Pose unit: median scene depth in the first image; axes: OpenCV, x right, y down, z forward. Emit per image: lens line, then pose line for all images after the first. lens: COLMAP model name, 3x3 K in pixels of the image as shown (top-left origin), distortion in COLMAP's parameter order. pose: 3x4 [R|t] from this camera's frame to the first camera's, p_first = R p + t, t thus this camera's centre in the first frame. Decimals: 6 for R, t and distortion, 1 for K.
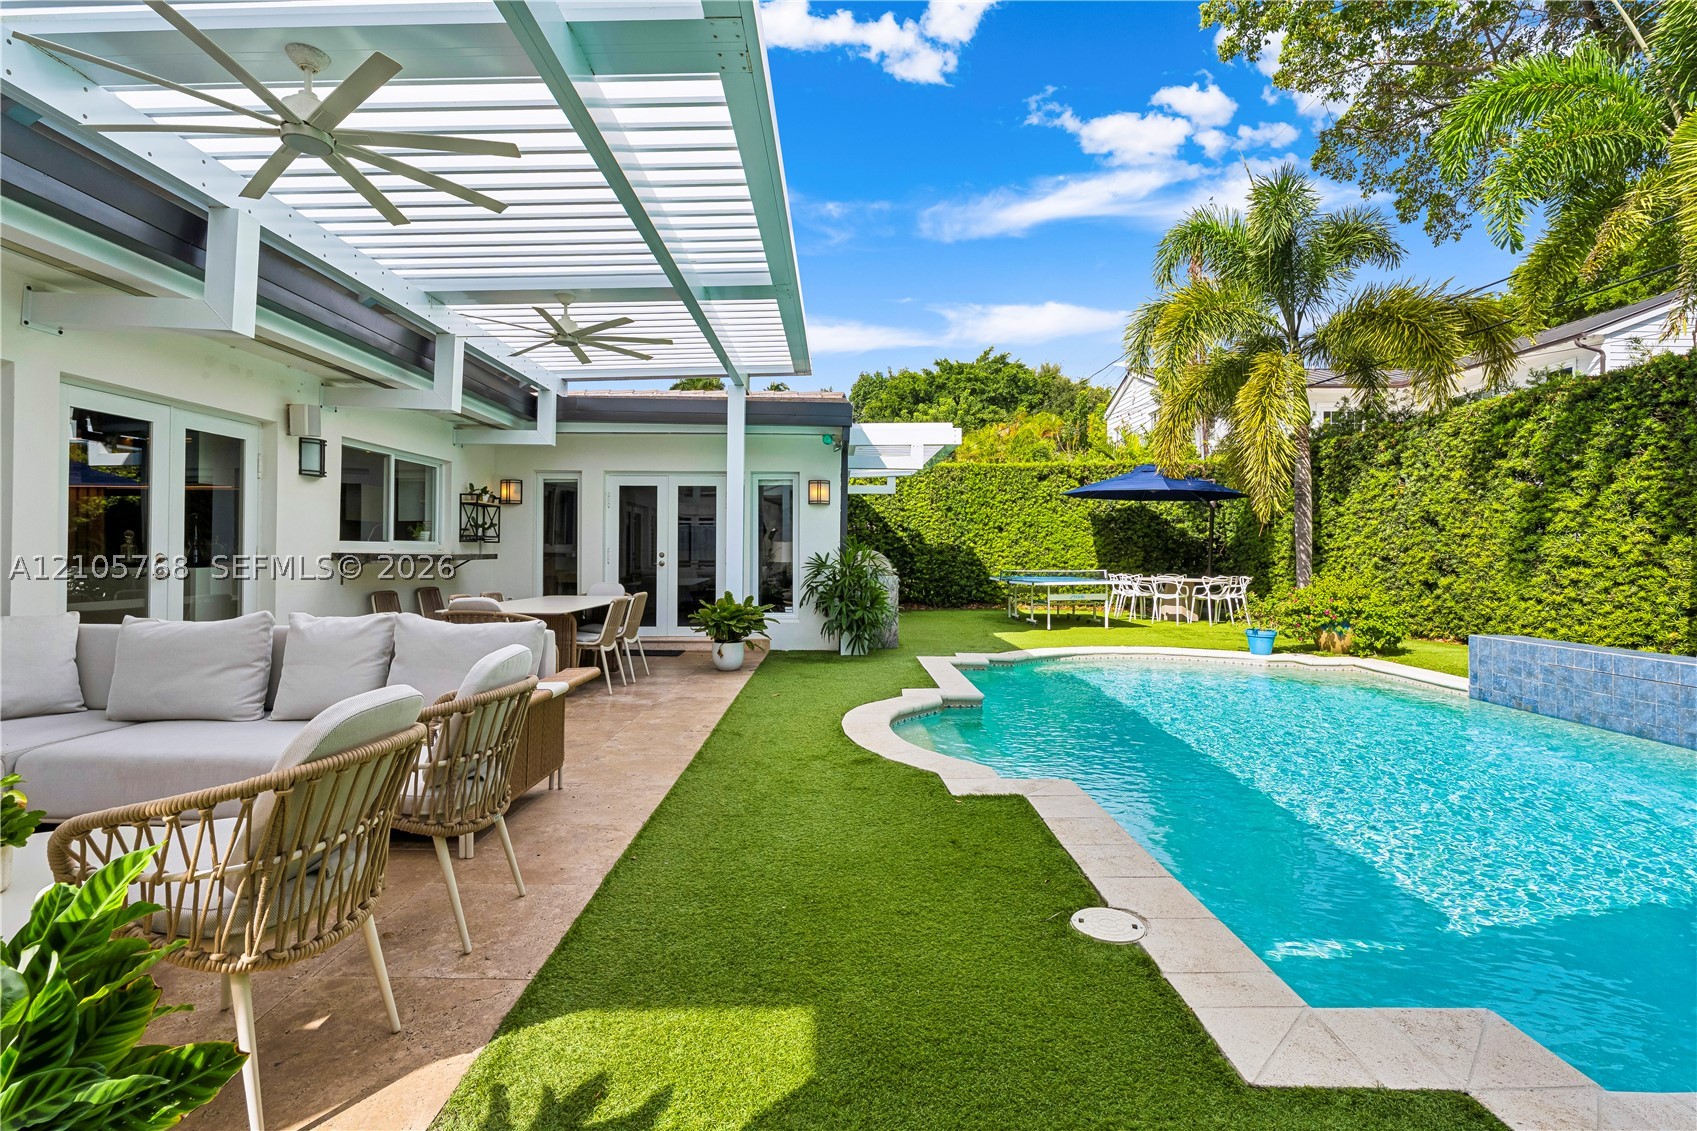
lens RADIAL K [[756.2, 0, 836.3], [0, 756.2, 554.6], [0, 0, 1]] dist [0.005262, 0.000762]
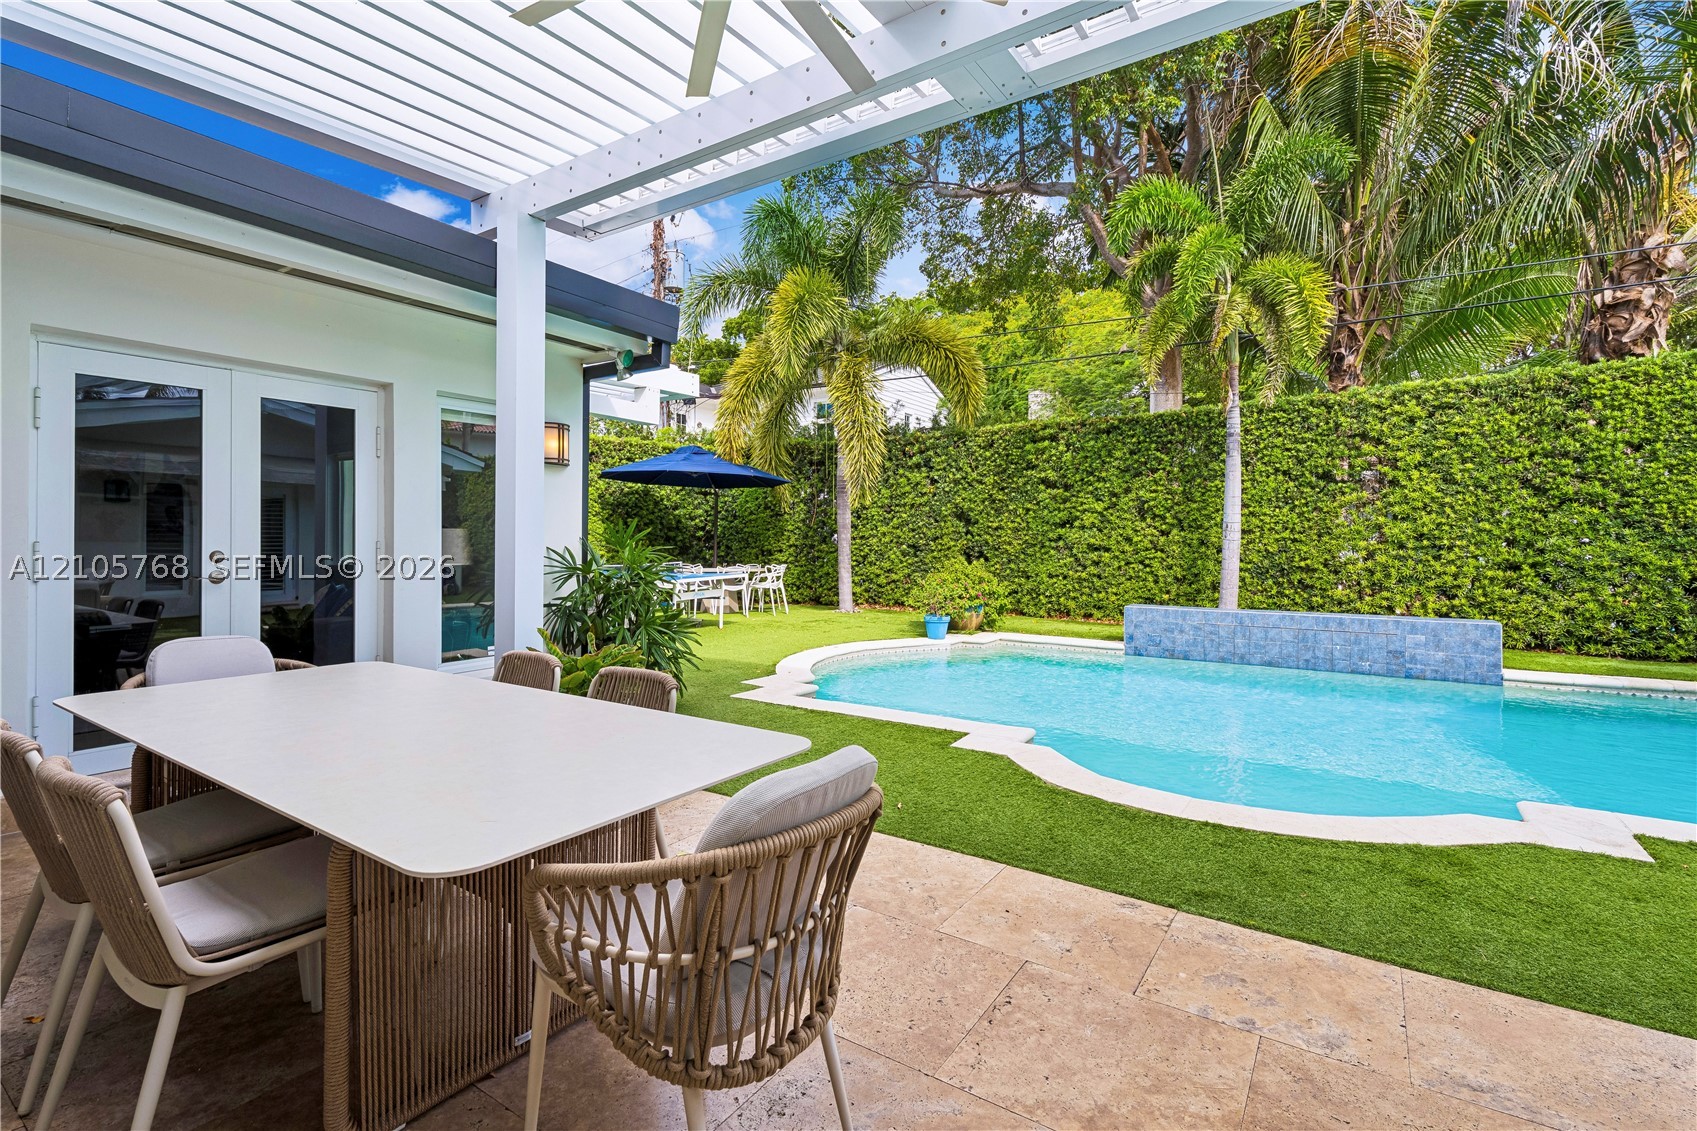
lens RADIAL K [[781.5, 0, 843.9], [0, 781.5, 534.7], [0, 0, 1]] dist [0.001615, 0.000172]
pose [[0.570427, 0.001295, 0.821347, -0.929697], [0.004499, 0.999979, -0.004701, -0.020659], [-0.821336, 0.006376, 0.570409, 1.102003]]
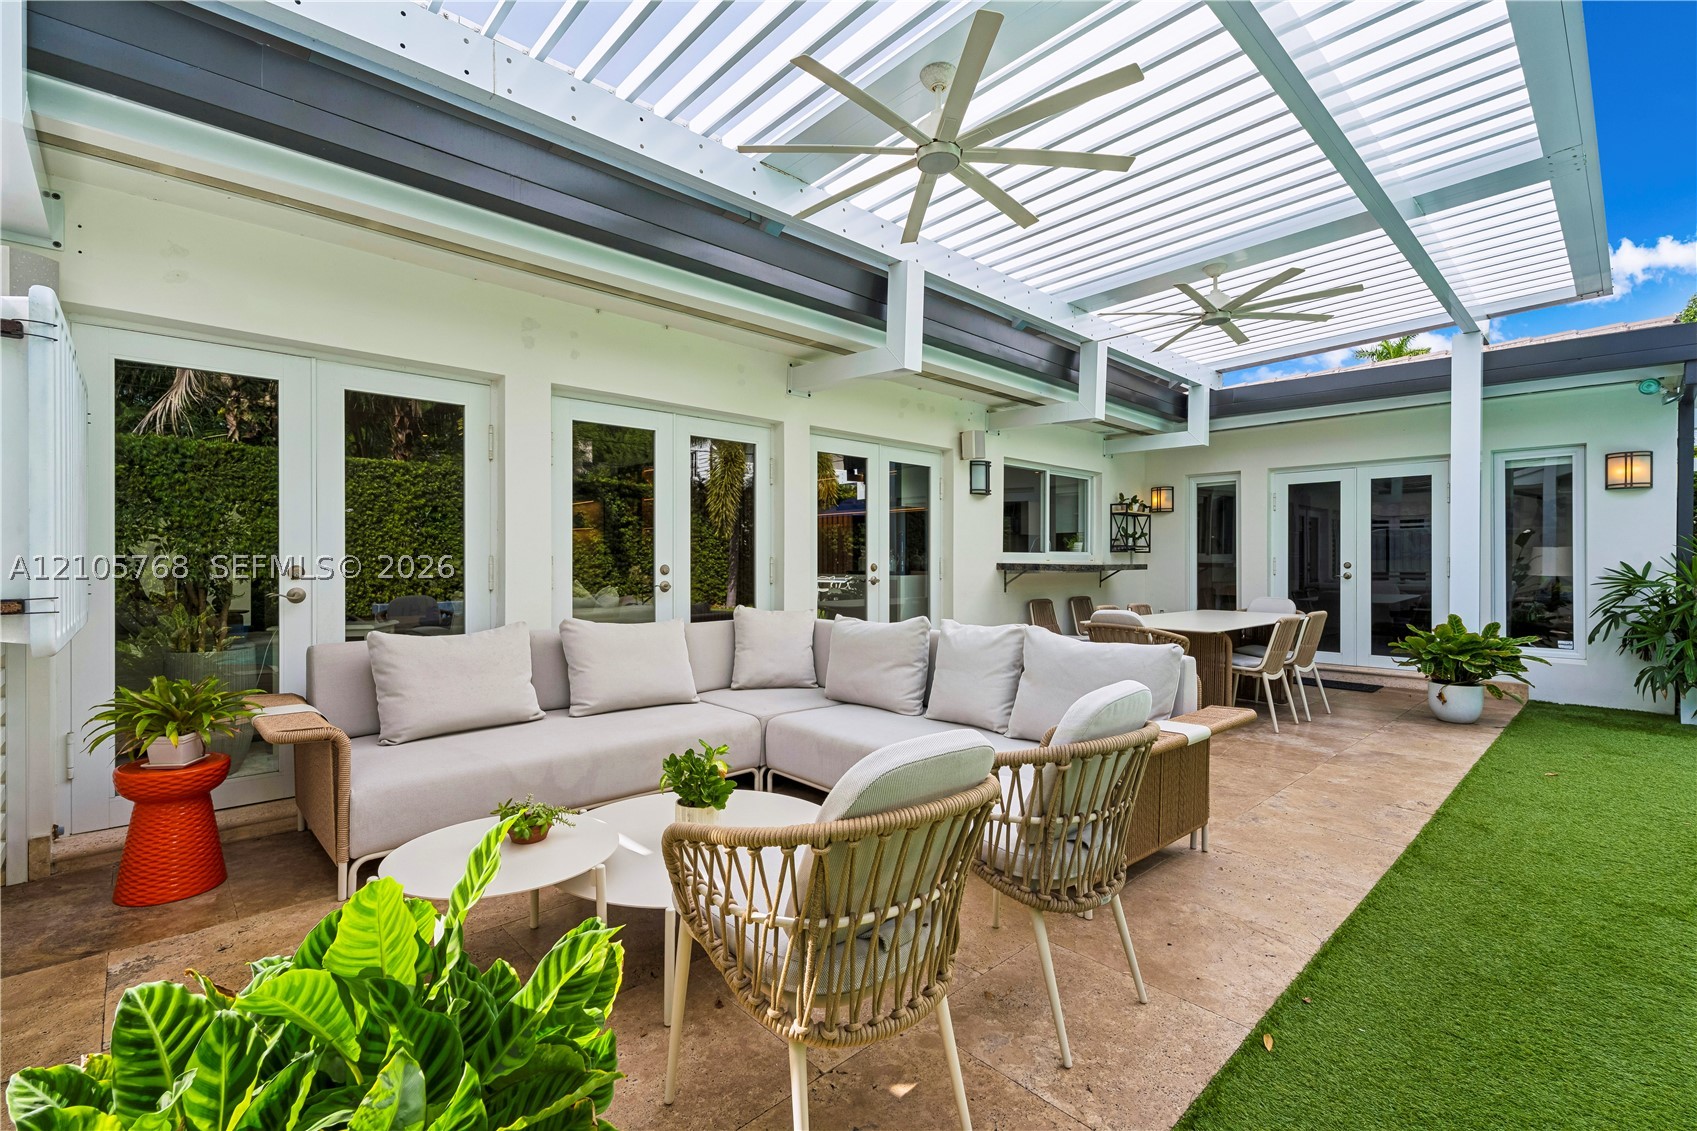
lens RADIAL K [[756.2, 0, 836.3], [0, 756.2, 554.6], [0, 0, 1]] dist [0.005262, 0.000762]
pose [[0.682560, -0.009103, -0.730773, -0.020061], [-0.000721, 0.999914, -0.013129, -0.000120], [0.730829, 0.009488, 0.682494, 0.084113]]
